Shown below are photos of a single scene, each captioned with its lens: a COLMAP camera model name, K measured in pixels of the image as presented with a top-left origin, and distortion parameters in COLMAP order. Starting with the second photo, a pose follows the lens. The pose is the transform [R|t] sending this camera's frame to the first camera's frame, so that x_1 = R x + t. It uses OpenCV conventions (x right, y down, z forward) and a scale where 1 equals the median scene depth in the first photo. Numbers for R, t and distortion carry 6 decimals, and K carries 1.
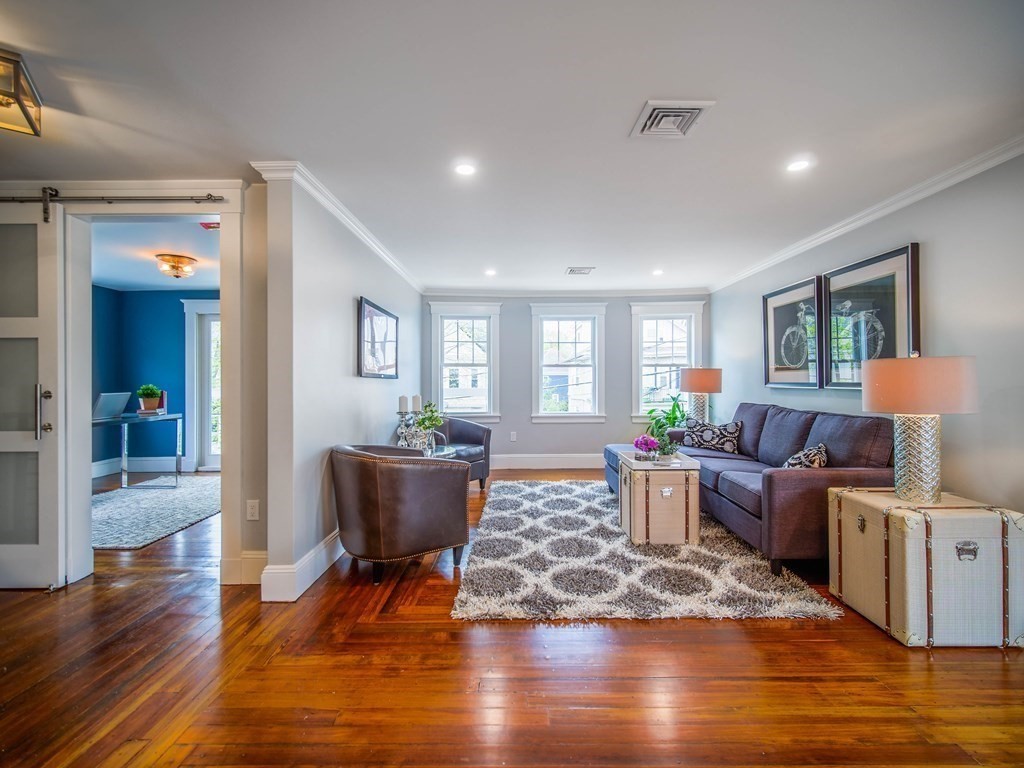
lens RADIAL K [[468.7, 0, 520.3], [0, 468.7, 380.3], [0, 0, 1]] dist [0.001588, -0.001930]
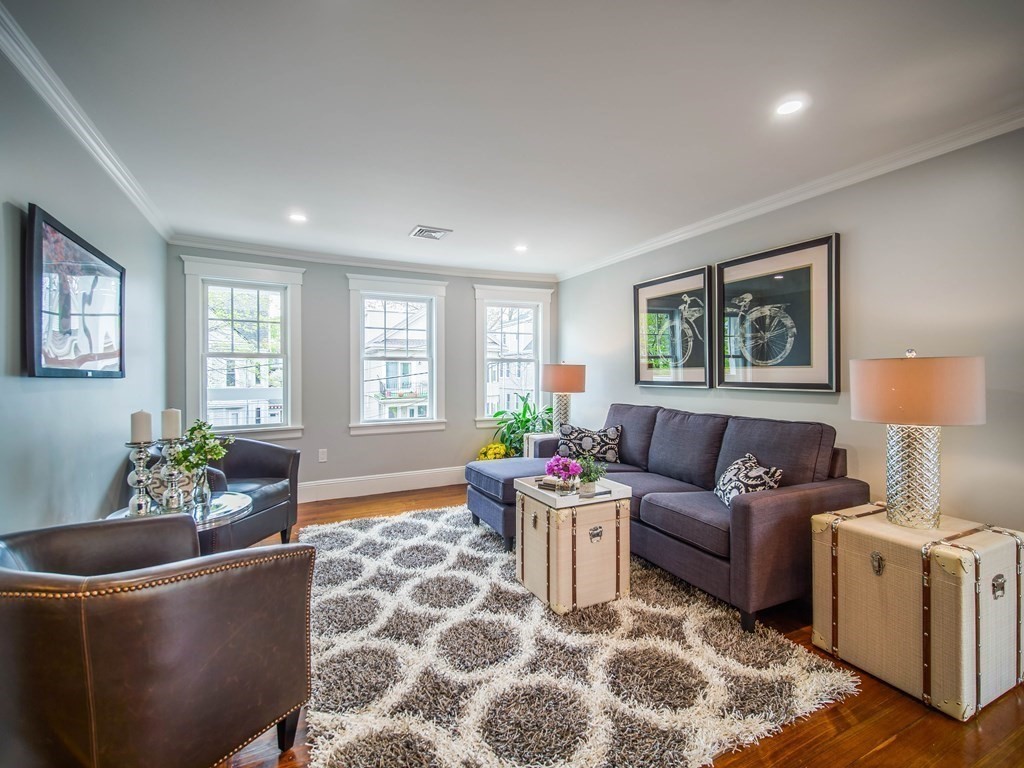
lens RADIAL K [[468.7, 0, 519.3], [0, 468.7, 374.9], [0, 0, 1]] dist [0.001588, -0.001930]
pose [[0.893823, -0.000705, 0.448419, -0.112088], [-0.000750, 0.999995, 0.003069, -0.011661], [-0.448419, -0.003080, 0.893818, 0.354542]]
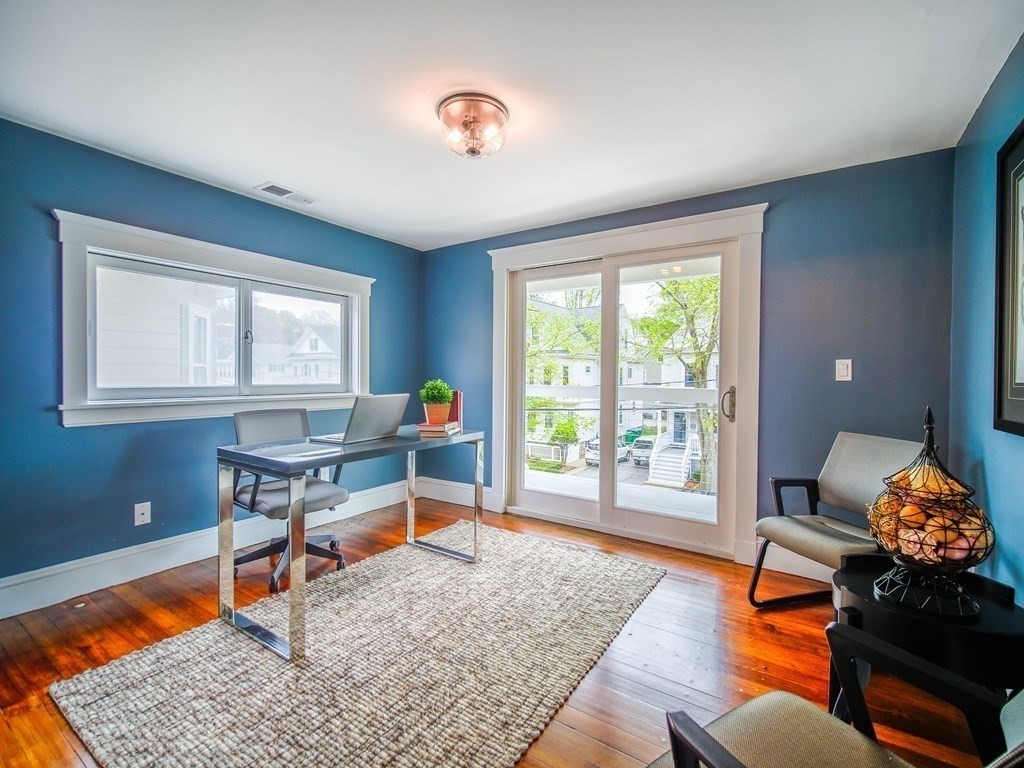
lens RADIAL K [[468.7, 0, 506.2], [0, 468.7, 381.4], [0, 0, 1]] dist [0.001588, -0.001930]
pose [[0.820098, 0.015904, -0.572002, -0.530108], [-0.008948, 0.999848, 0.014970, 0.002498], [0.572154, -0.007159, 0.820115, 0.774926]]
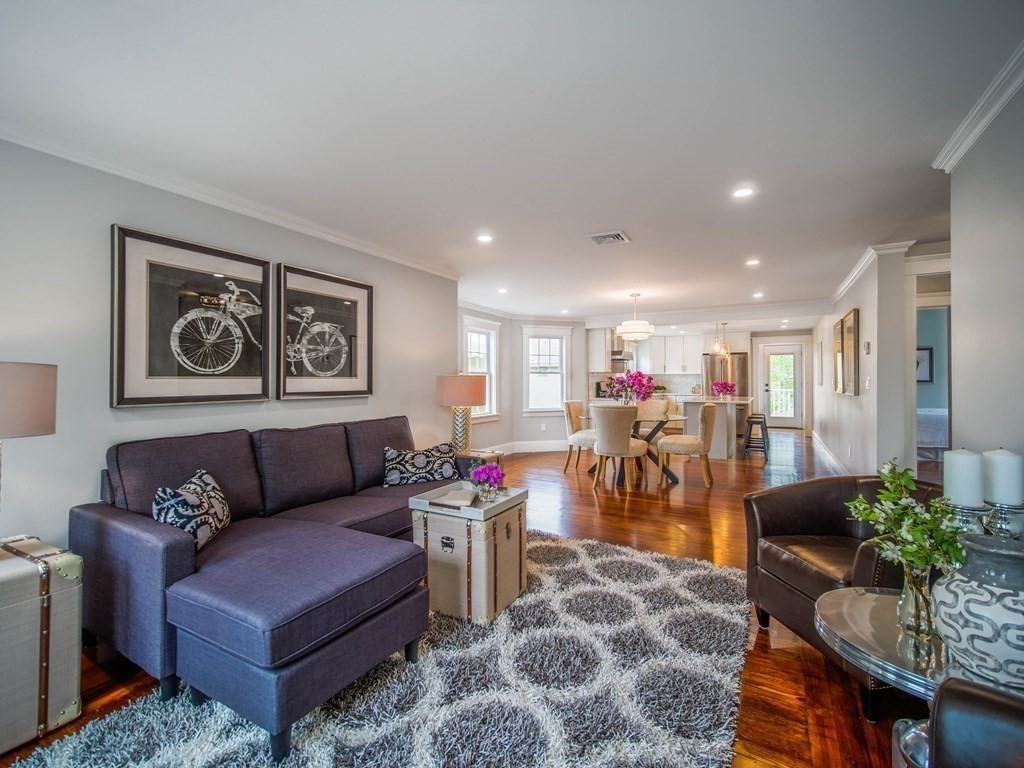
lens RADIAL K [[468.7, 0, 513.4], [0, 468.7, 381.4], [0, 0, 1]] dist [0.001588, -0.001930]
pose [[-0.869007, 0.004915, 0.494775, -0.129109], [0.005806, 0.999983, 0.000264, -0.014222], [-0.494765, 0.003102, -0.869021, 1.540043]]
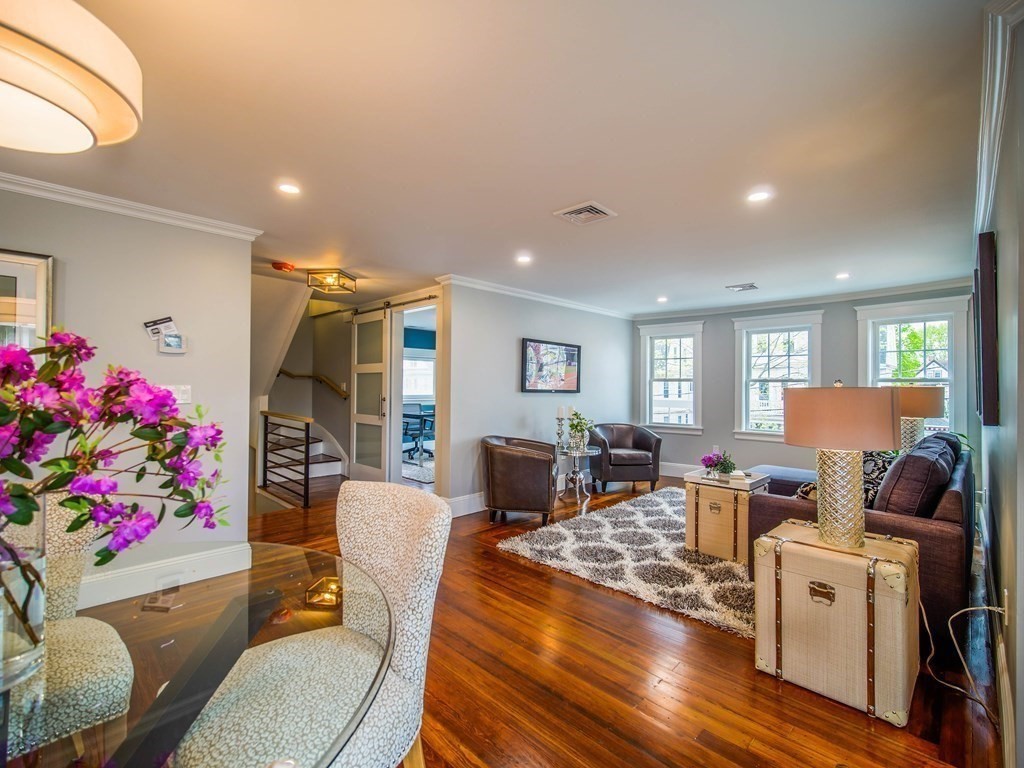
lens RADIAL K [[468.7, 0, 509.7], [0, 468.7, 380.1], [0, 0, 1]] dist [0.001588, -0.001930]
pose [[0.704318, -0.000639, -0.709884, 0.657074], [-0.009921, 0.999893, -0.010744, -0.028612], [0.709815, 0.014610, 0.704236, -0.069171]]
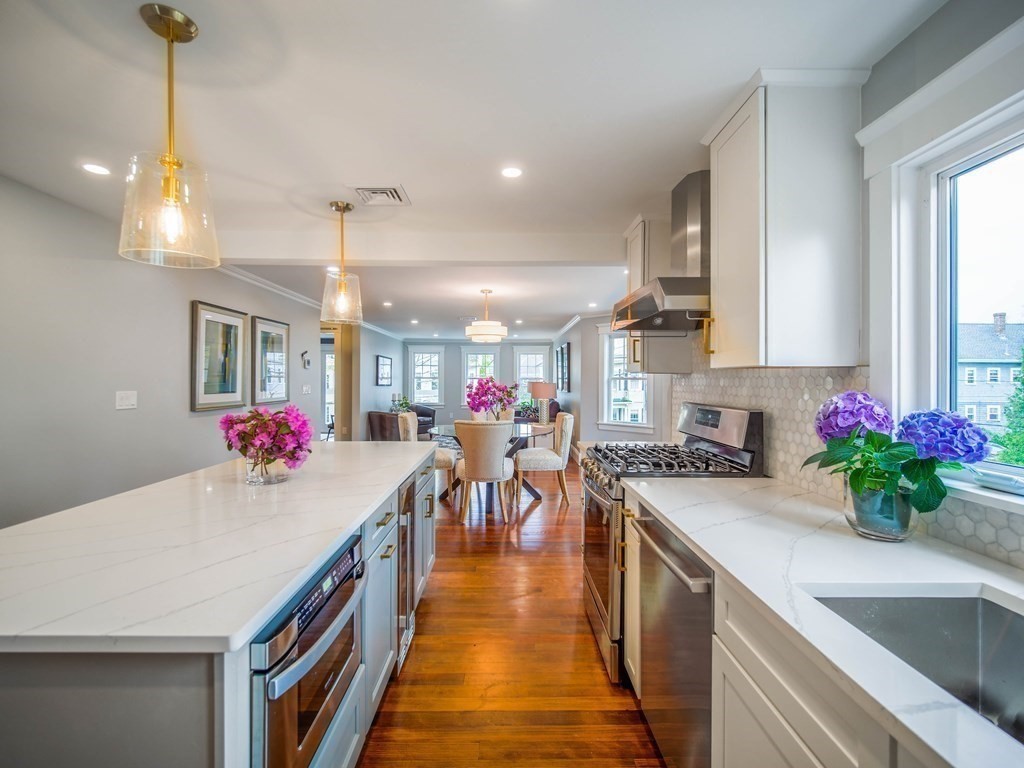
lens RADIAL K [[468.7, 0, 515.2], [0, 468.7, 380.4], [0, 0, 1]] dist [0.001588, -0.001930]
pose [[0.999920, 0.005807, 0.011213, 0.374402], [-0.005855, 0.999974, 0.004320, -0.053669], [-0.011188, -0.004385, 0.999928, -1.536982]]
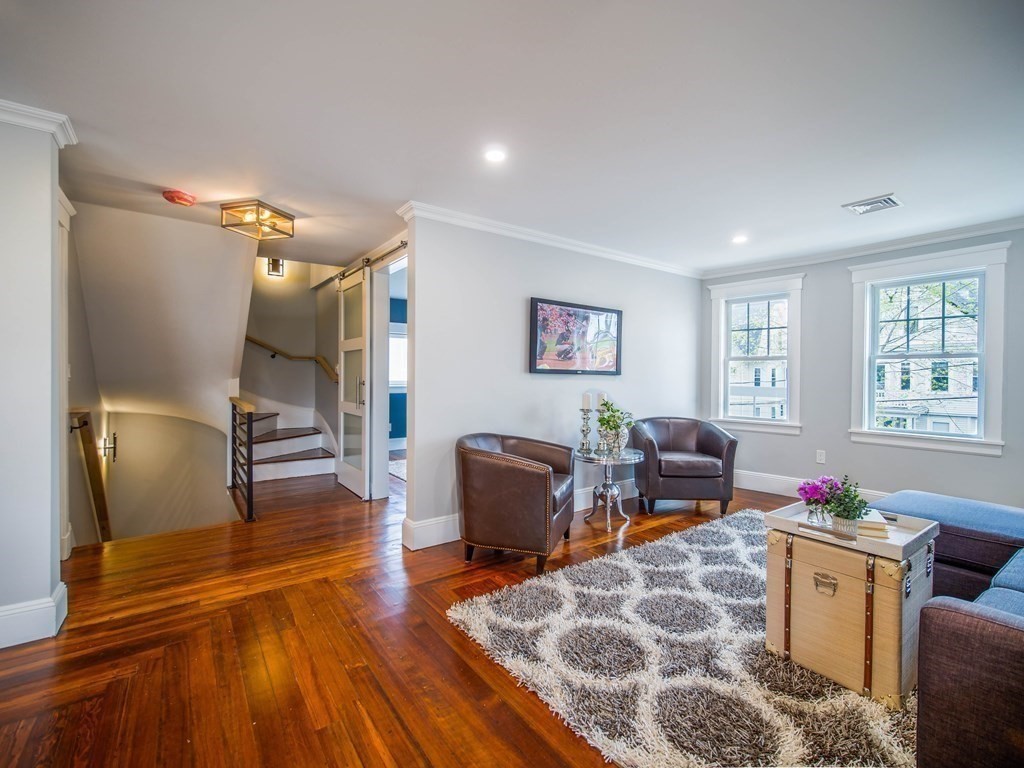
lens RADIAL K [[468.7, 0, 519.7], [0, 468.7, 377.4], [0, 0, 1]] dist [0.001588, -0.001930]
pose [[0.590261, 0.012385, -0.807118, 0.484732], [-0.008681, 0.999922, 0.008996, -0.006418], [0.807166, 0.001696, 0.590322, 0.339029]]
